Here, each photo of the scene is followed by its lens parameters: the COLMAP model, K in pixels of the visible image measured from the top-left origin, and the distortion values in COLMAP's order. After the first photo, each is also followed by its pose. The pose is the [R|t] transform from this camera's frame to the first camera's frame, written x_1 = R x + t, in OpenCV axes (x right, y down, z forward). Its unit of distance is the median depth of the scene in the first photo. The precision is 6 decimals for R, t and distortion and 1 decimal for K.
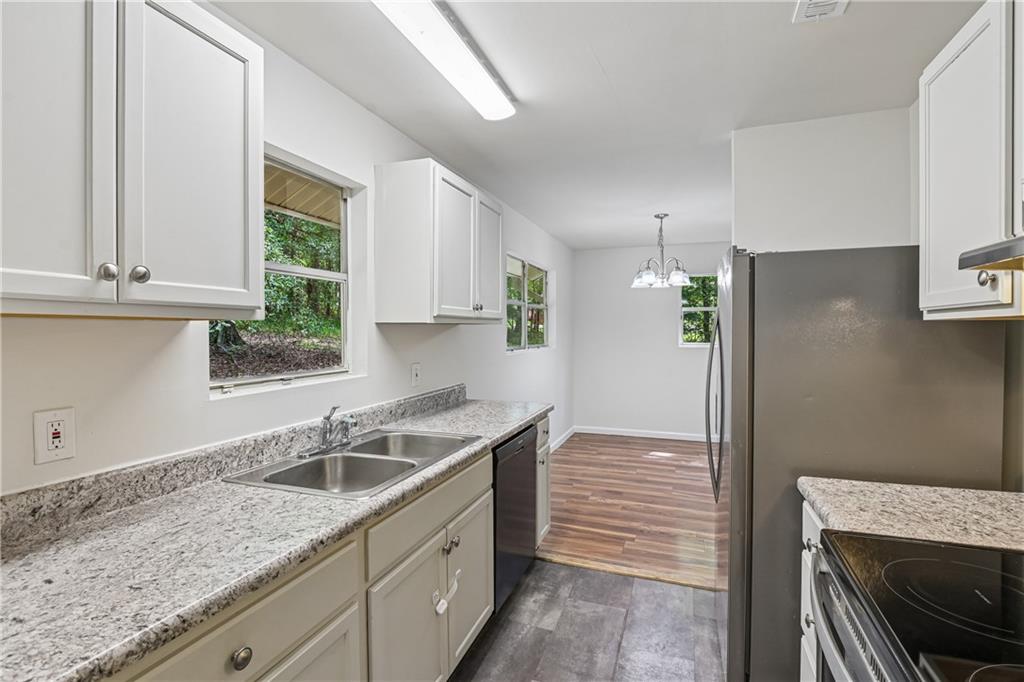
lens RADIAL K [[472.5, 0, 515.5], [0, 472.5, 335.3], [0, 0, 1]] dist [-0.002279, -0.004710]
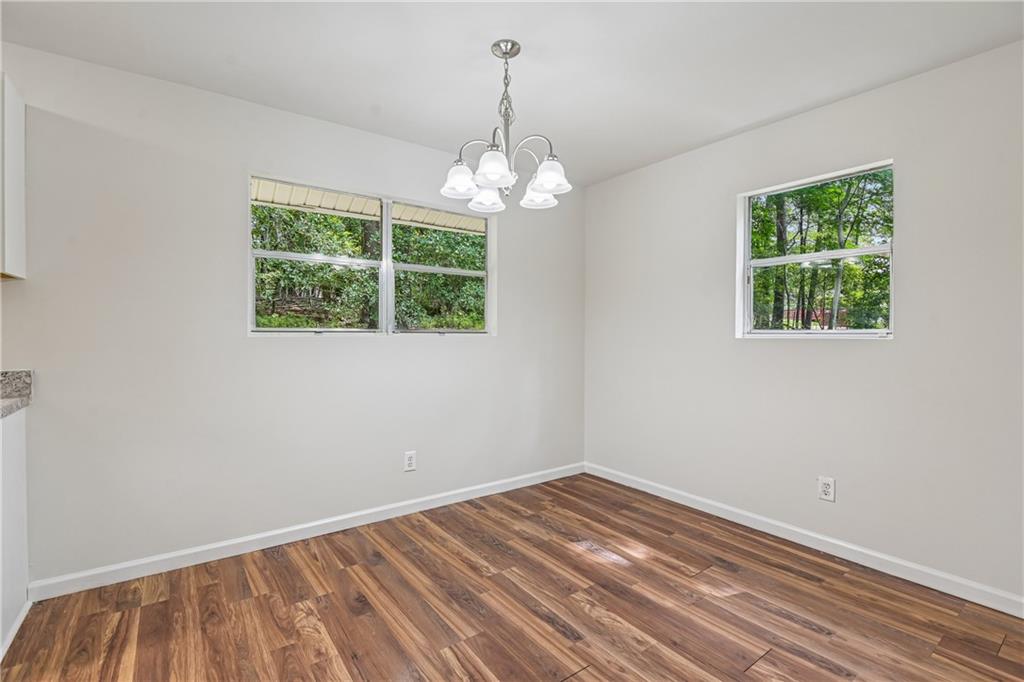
lens RADIAL K [[472.5, 0, 505.3], [0, 472.5, 335.9], [0, 0, 1]] dist [-0.002279, -0.004710]
pose [[0.824832, 0.005245, -0.565354, 0.568264], [-0.007180, 0.999974, -0.001199, 0.035545], [0.565333, 0.005048, 0.824847, 0.601580]]
